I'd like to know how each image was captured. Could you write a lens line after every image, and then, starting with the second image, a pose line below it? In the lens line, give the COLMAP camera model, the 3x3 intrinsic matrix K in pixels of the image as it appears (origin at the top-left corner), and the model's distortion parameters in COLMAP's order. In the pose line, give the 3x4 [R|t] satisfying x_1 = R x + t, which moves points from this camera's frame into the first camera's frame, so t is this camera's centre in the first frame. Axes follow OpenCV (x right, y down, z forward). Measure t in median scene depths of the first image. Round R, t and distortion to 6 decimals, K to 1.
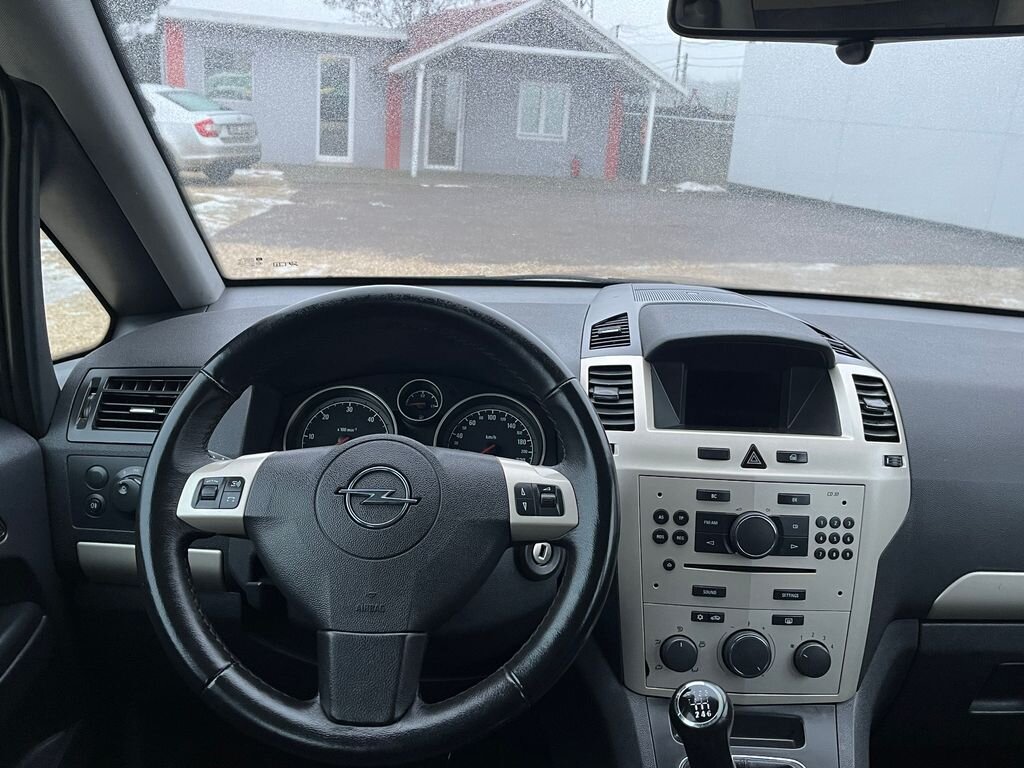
lens RADIAL K [[956.6, 0, 508.4], [0, 956.6, 379.6], [0, 0, 1]] dist [0.031166, 0.000000]
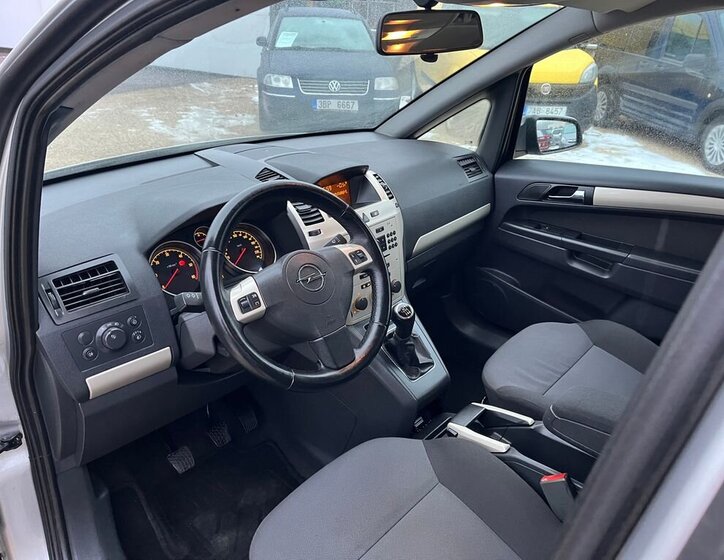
lens RADIAL K [[560.0, 0, 367.3], [0, 560.0, 277.8], [0, 0, 1]] dist [0.055483, -0.038228]
pose [[0.666658, -0.340516, 0.663035, -0.733145], [0.196723, 0.938387, 0.284131, -0.178697], [-0.718934, -0.058984, 0.692571, 0.001670]]
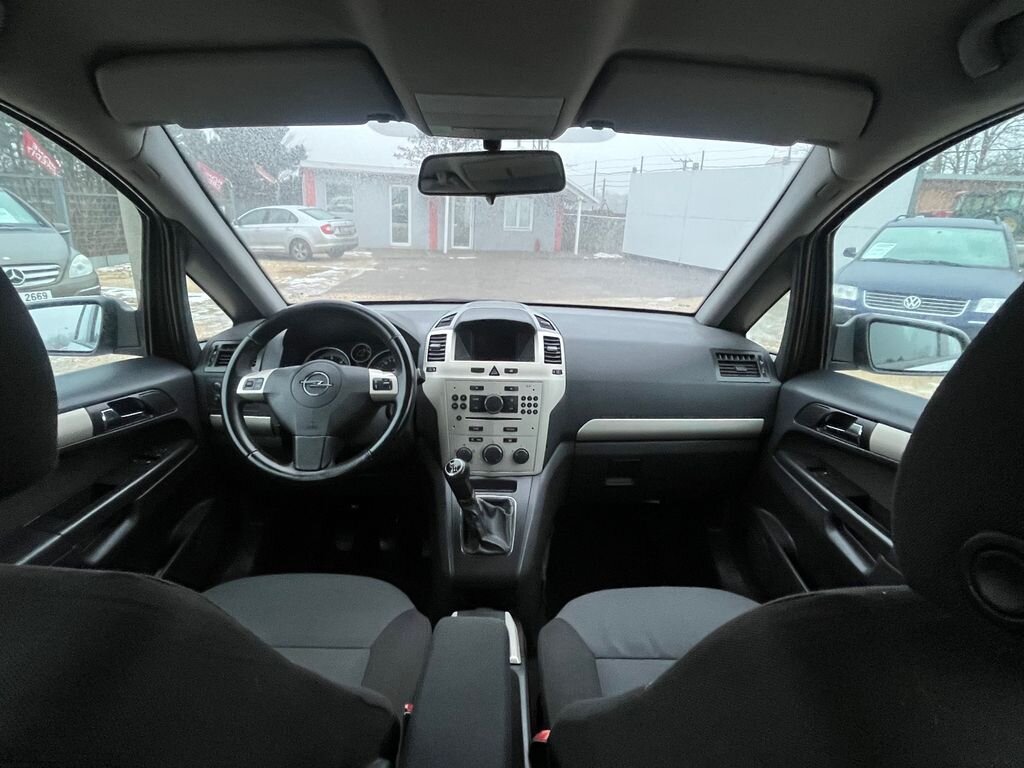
lens RADIAL K [[547.1, 0, 508.0], [0, 547.1, 383.0], [0, 0, 1]] dist [-0.009591, 0.002470]
pose [[0.999742, -0.022527, -0.002847, 0.291154], [0.022596, 0.999384, 0.026835, 0.074309], [0.002241, -0.026893, 0.999636, -0.331362]]
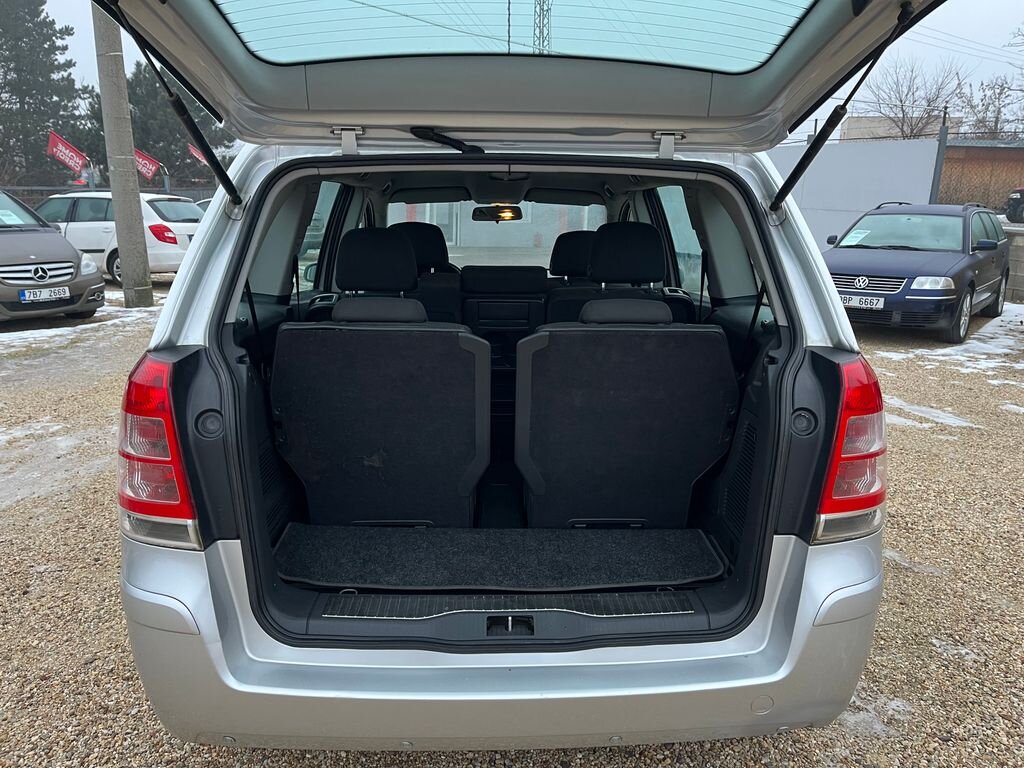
lens RADIAL K [[768.2, 0, 518.5], [0, 768.2, 381.2], [0, 0, 1]] dist [0.068205, -0.092553]
pose [[0.998955, -0.042090, 0.017820, 0.257846], [0.042728, 0.998397, -0.037109, 0.797178], [-0.016230, 0.037832, 0.999152, -3.578035]]
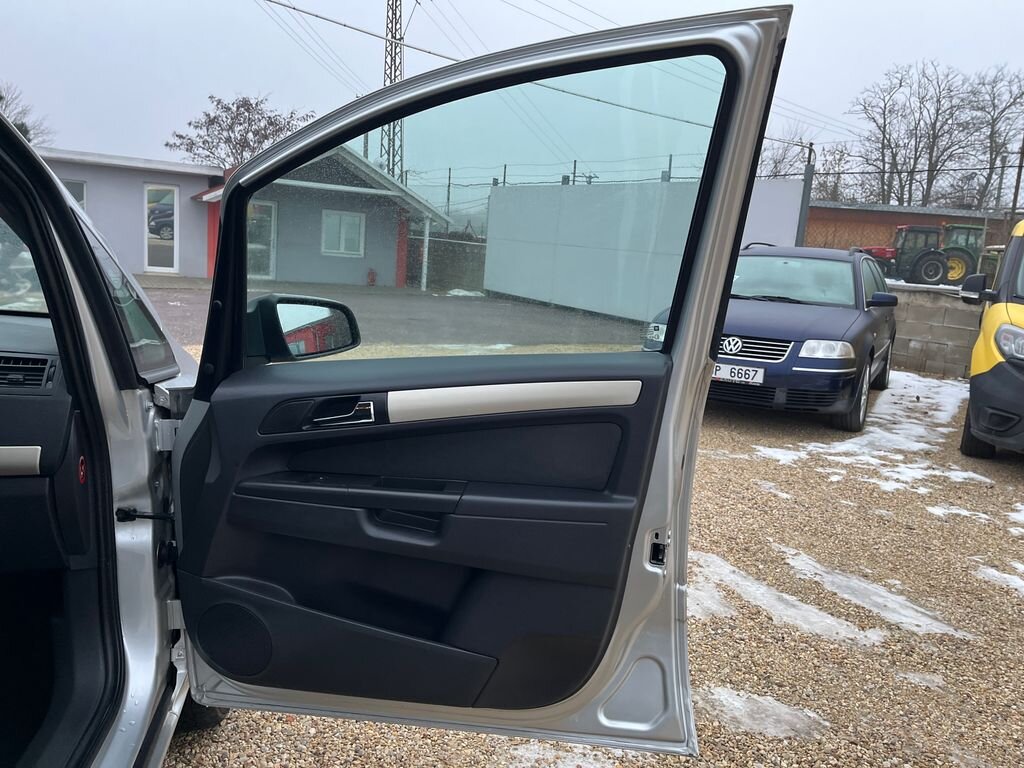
lens RADIAL K [[768.2, 0, 527.6], [0, 768.2, 374.5], [0, 0, 1]] dist [0.068205, -0.092553]
pose [[0.979893, -0.023217, 0.198171, 1.542503], [0.042684, 0.994606, -0.094536, 0.251059], [-0.194907, 0.101094, 0.975598, -0.505023]]
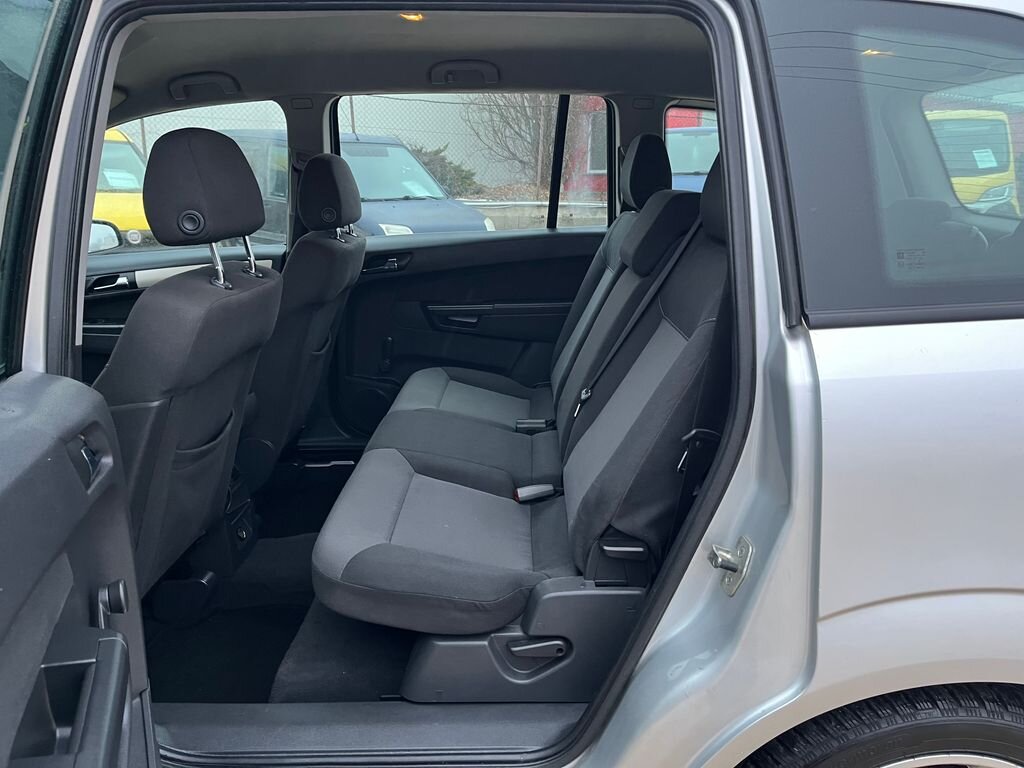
lens RADIAL K [[768.2, 0, 517.6], [0, 768.2, 383.3], [0, 0, 1]] dist [0.068205, -0.092553]
pose [[0.017848, -0.309100, 0.950862, -1.582908], [0.257738, 0.920295, 0.294326, 0.104105], [-0.966050, 0.239820, 0.096093, -0.682891]]
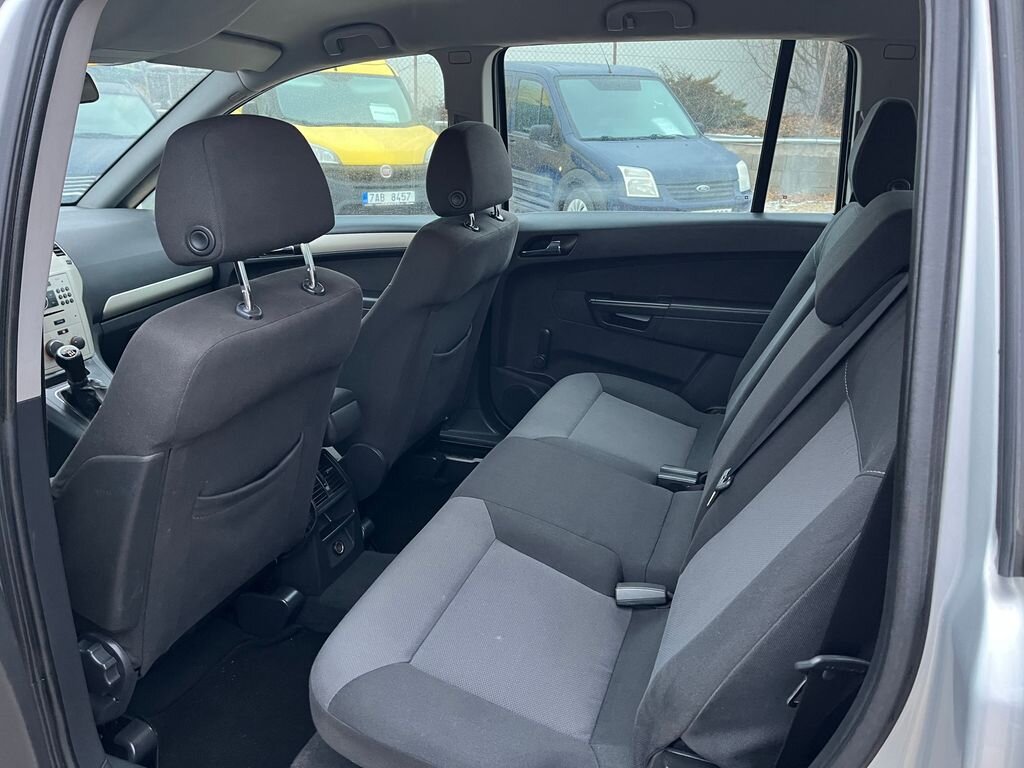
lens RADIAL K [[768.2, 0, 511.9], [0, 768.2, 380.9], [0, 0, 1]] dist [0.068205, -0.092553]
pose [[0.352039, -0.364126, 0.862254, -1.092785], [0.250384, 0.924288, 0.288096, 0.076576], [-0.901874, 0.114474, 0.416556, -0.889108]]
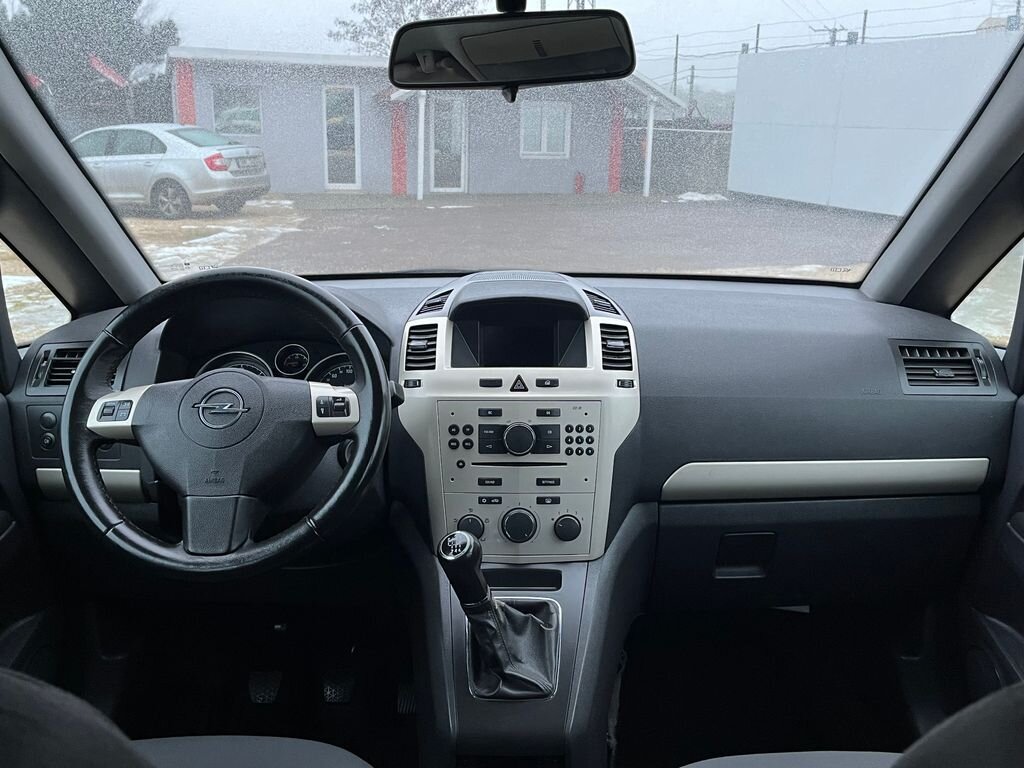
lens RADIAL K [[956.6, 0, 514.8], [0, 956.6, 378.8], [0, 0, 1]] dist [0.031166, 0.000000]
pose [[0.998863, -0.043540, -0.019392, 0.275821], [0.043139, 0.998855, -0.020668, 0.101560], [0.020269, 0.019808, 0.999598, -0.374812]]
